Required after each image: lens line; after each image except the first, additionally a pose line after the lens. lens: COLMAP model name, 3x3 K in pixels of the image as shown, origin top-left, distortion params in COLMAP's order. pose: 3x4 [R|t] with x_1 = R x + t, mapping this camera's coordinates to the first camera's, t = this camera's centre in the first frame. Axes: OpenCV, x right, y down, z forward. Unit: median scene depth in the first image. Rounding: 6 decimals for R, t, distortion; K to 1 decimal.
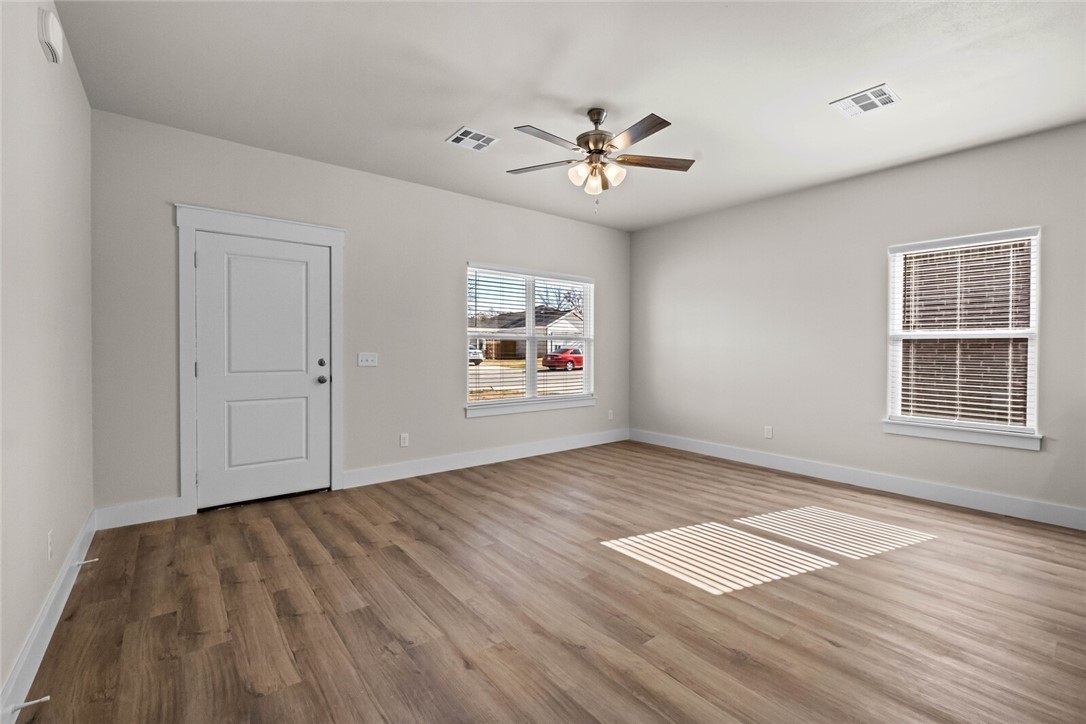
lens RADIAL K [[477.6, 0, 545.4], [0, 477.6, 354.0], [0, 0, 1]] dist [0.004914, -0.006839]
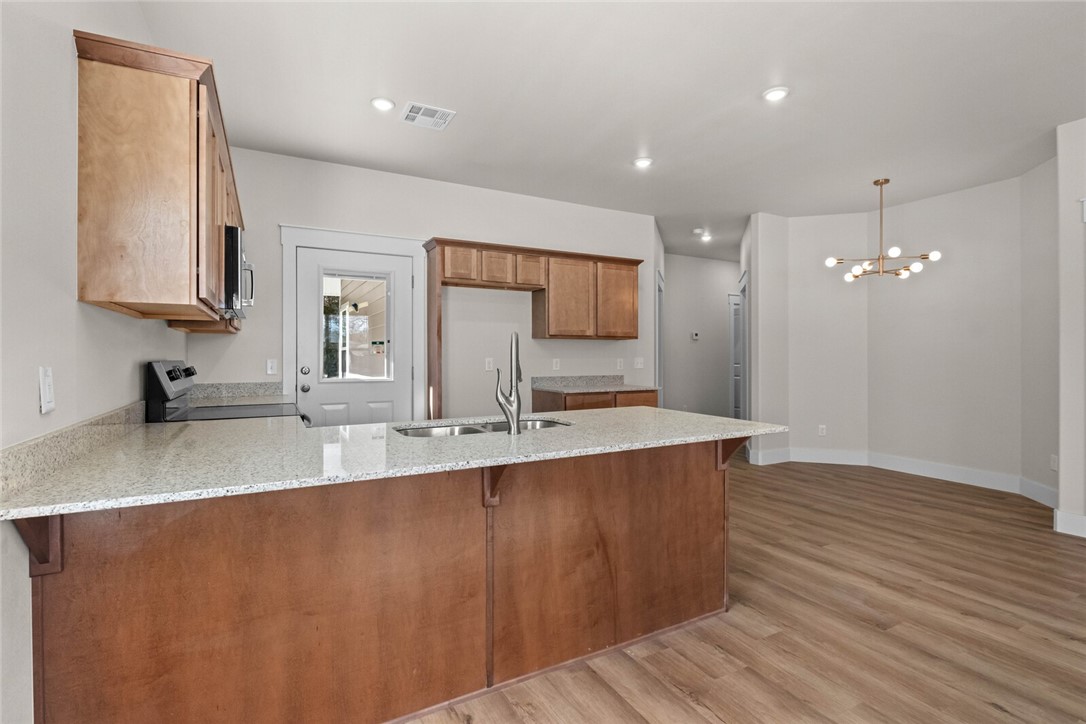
lens RADIAL K [[512.3, 0, 543.1], [0, 512.3, 356.4], [0, 0, 1]] dist [-0.005390, -0.002817]
pose [[-0.984751, -0.002874, 0.173949, 0.691884], [-0.000497, 0.999906, 0.013706, -0.005336], [-0.173972, 0.013411, -0.984659, 1.118454]]
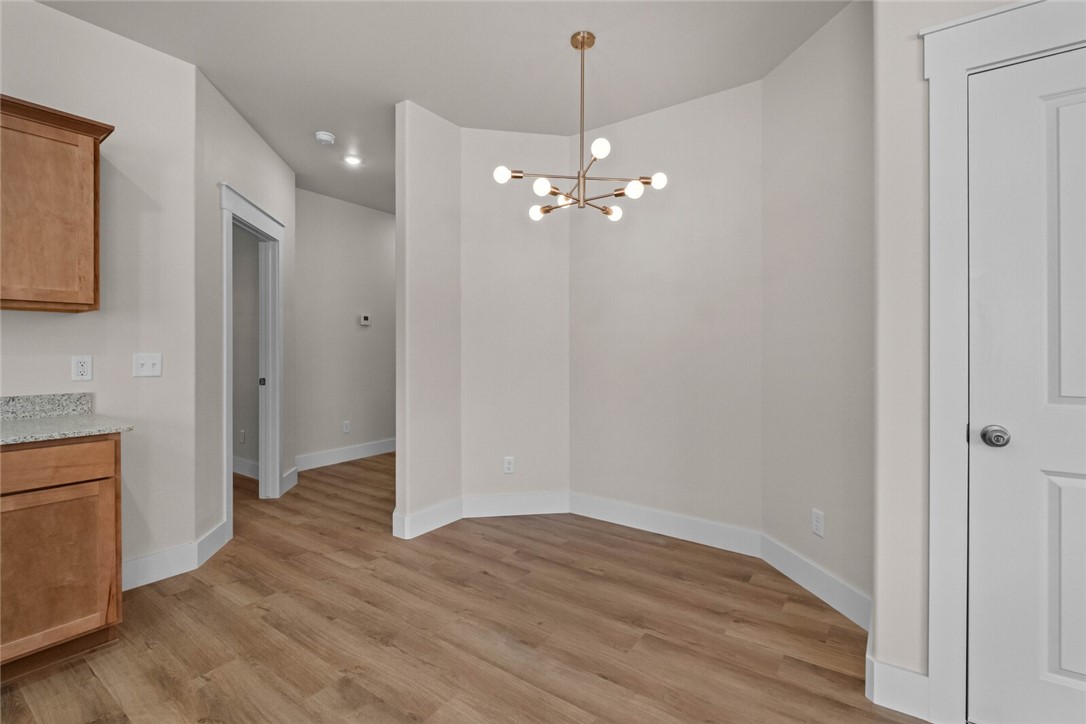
lens RADIAL K [[477.6, 0, 537.0], [0, 477.6, 350.5], [0, 0, 1]] dist [0.004914, -0.006839]
pose [[-0.958131, -0.004616, -0.286292, 0.326924], [-0.008726, 0.999876, 0.013081, 0.002801], [0.286196, 0.015031, -0.958053, 0.325029]]
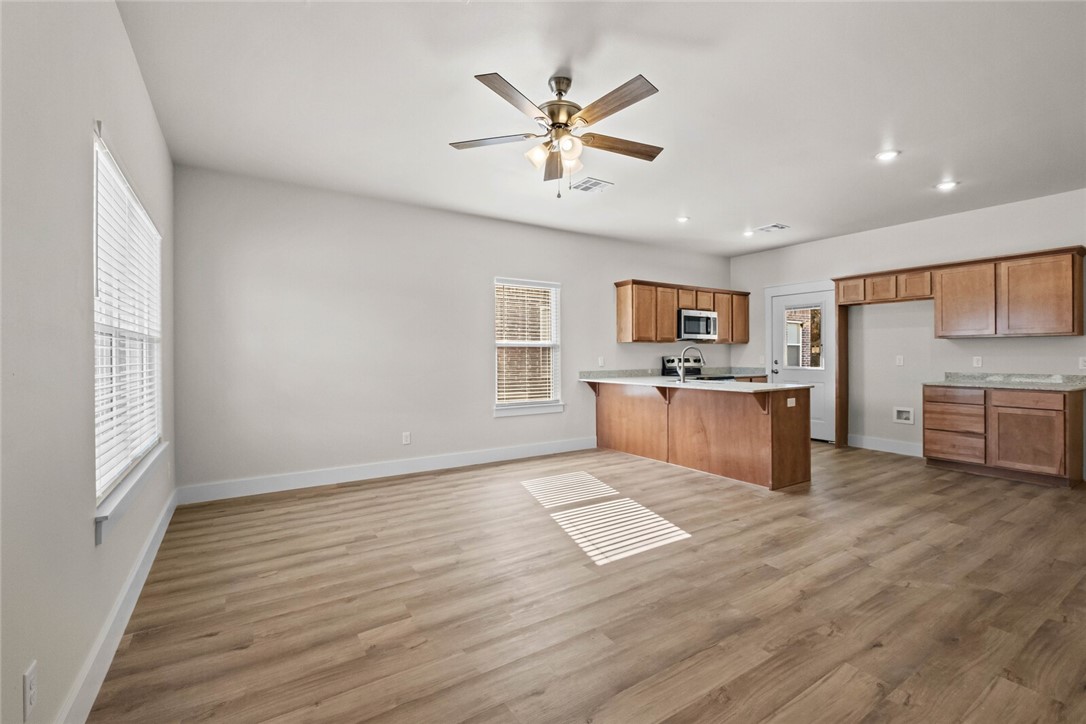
lens RADIAL K [[477.6, 0, 538.7], [0, 477.6, 355.8], [0, 0, 1]] dist [0.004914, -0.006839]
pose [[0.102004, -0.007810, 0.994753, -0.690624], [0.017651, 0.999826, 0.006040, -0.013466], [-0.994627, 0.016942, 0.102124, 0.865289]]
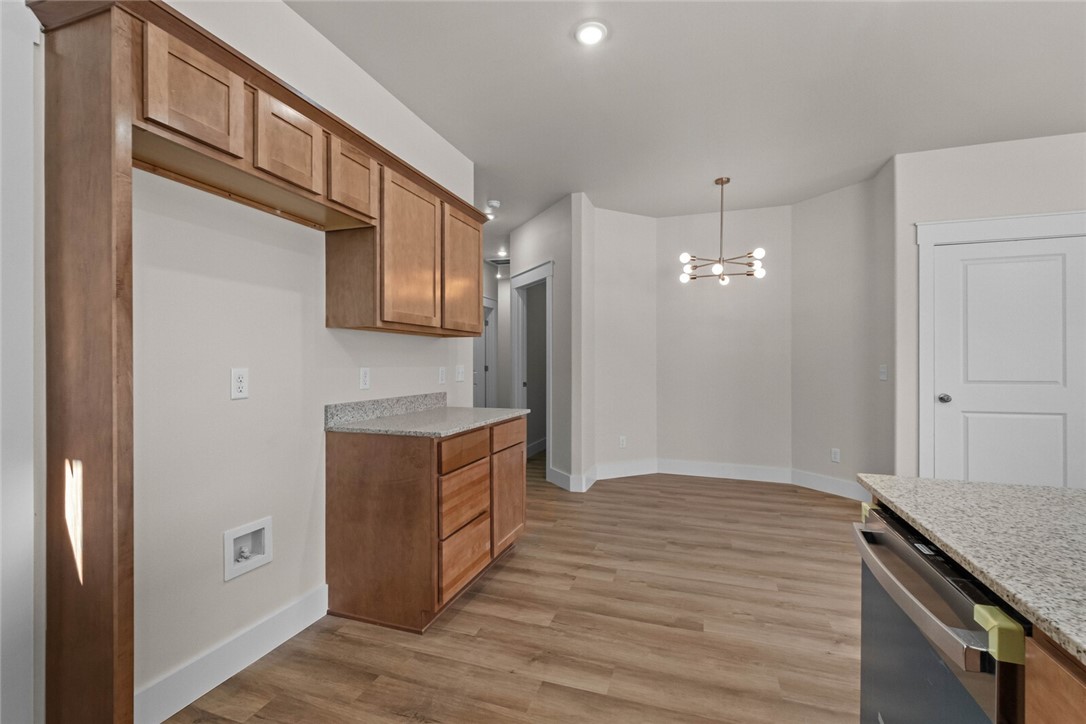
lens RADIAL K [[477.6, 0, 539.3], [0, 477.6, 360.0], [0, 0, 1]] dist [0.004914, -0.006839]
pose [[-0.844252, -0.005345, -0.535920, 1.074859], [-0.010684, 0.999919, 0.006858, 0.001652], [0.535840, 0.011516, -0.844241, 0.430706]]
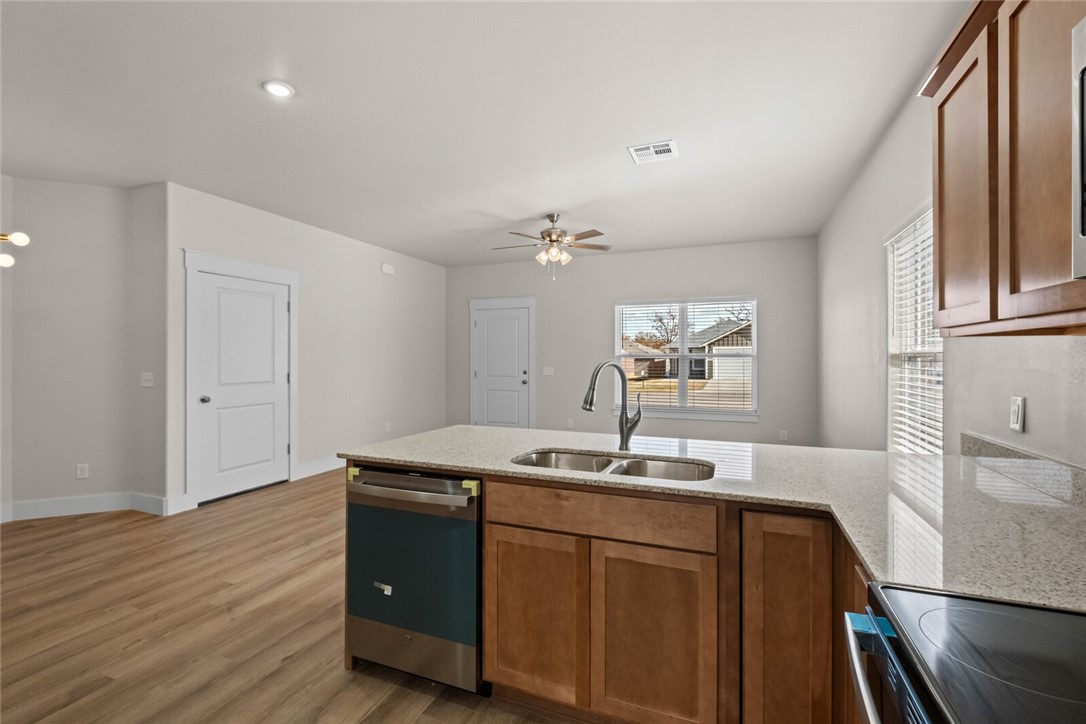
lens RADIAL K [[477.6, 0, 535.6], [0, 477.6, 359.0], [0, 0, 1]] dist [0.004914, -0.006839]
pose [[0.487457, -0.002420, -0.873144, 1.286048], [-0.009773, 0.999918, -0.008227, -0.020904], [0.873093, 0.012543, 0.487393, 0.183808]]
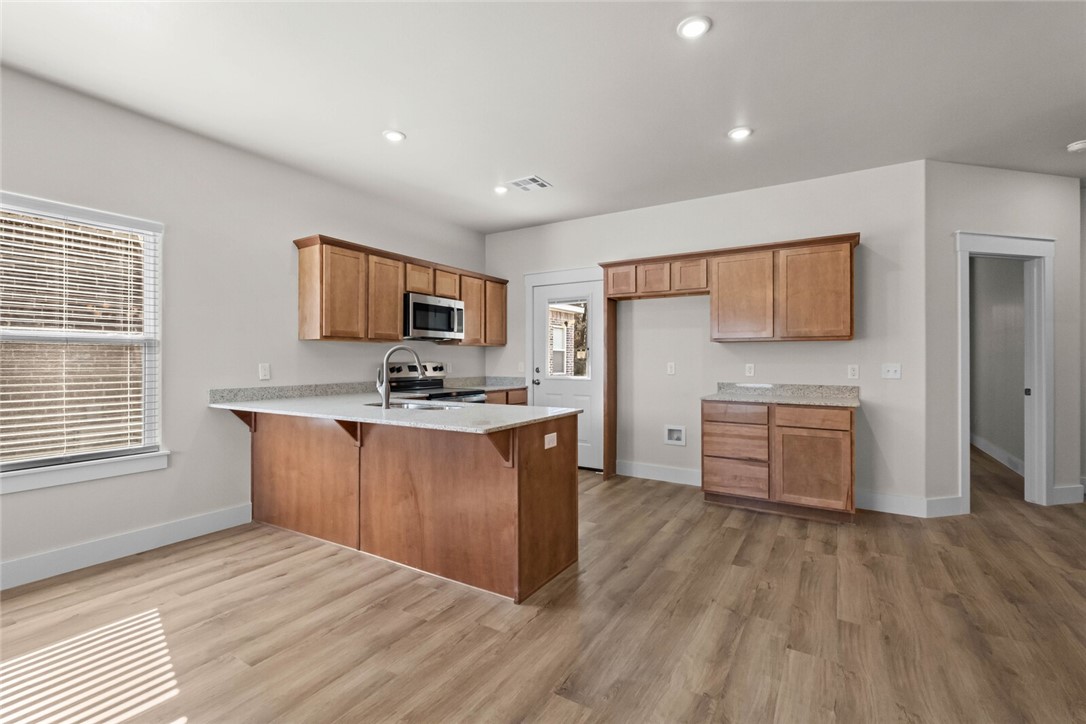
lens RADIAL K [[477.6, 0, 541.4], [0, 477.6, 358.5], [0, 0, 1]] dist [0.004914, -0.006839]
pose [[-0.341266, -0.001149, 0.939966, -0.073260], [0.010204, 0.999936, 0.004927, -0.003895], [-0.939911, 0.011272, -0.341233, 0.603135]]
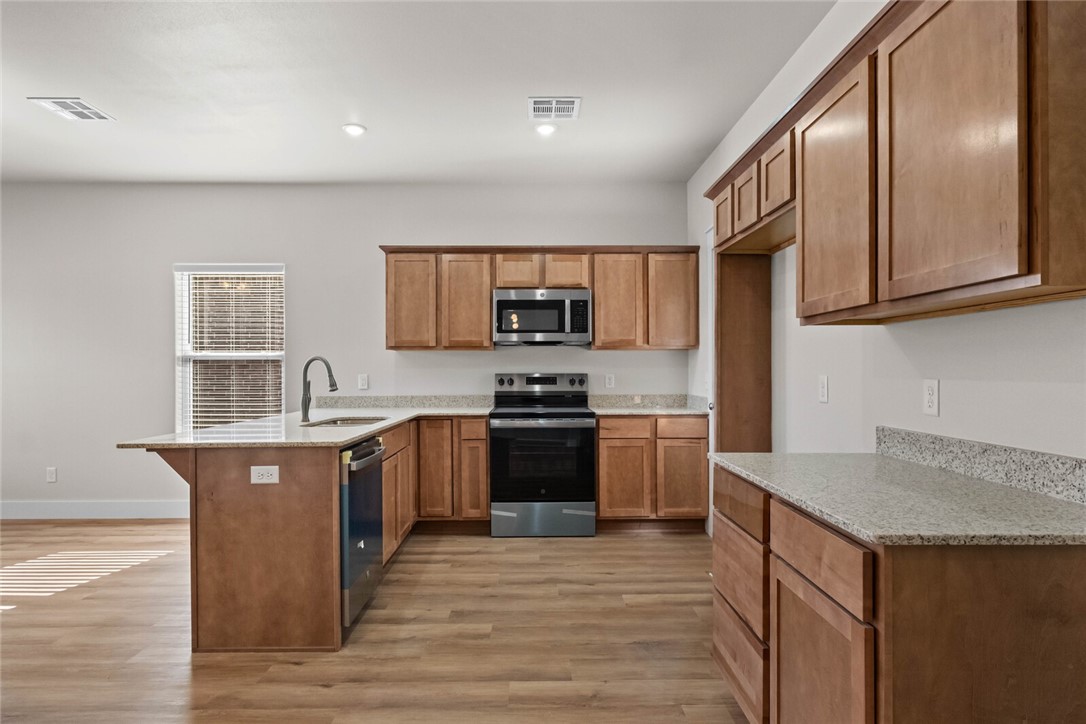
lens RADIAL K [[608.6, 0, 540.9], [0, 608.6, 364.6], [0, 0, 1]] dist [0.000004, -0.001690]
pose [[0.613870, -0.000903, 0.789407, 0.240573], [0.017636, 0.999765, -0.012571, 0.008374], [-0.789210, 0.021639, 0.613742, -0.392195]]
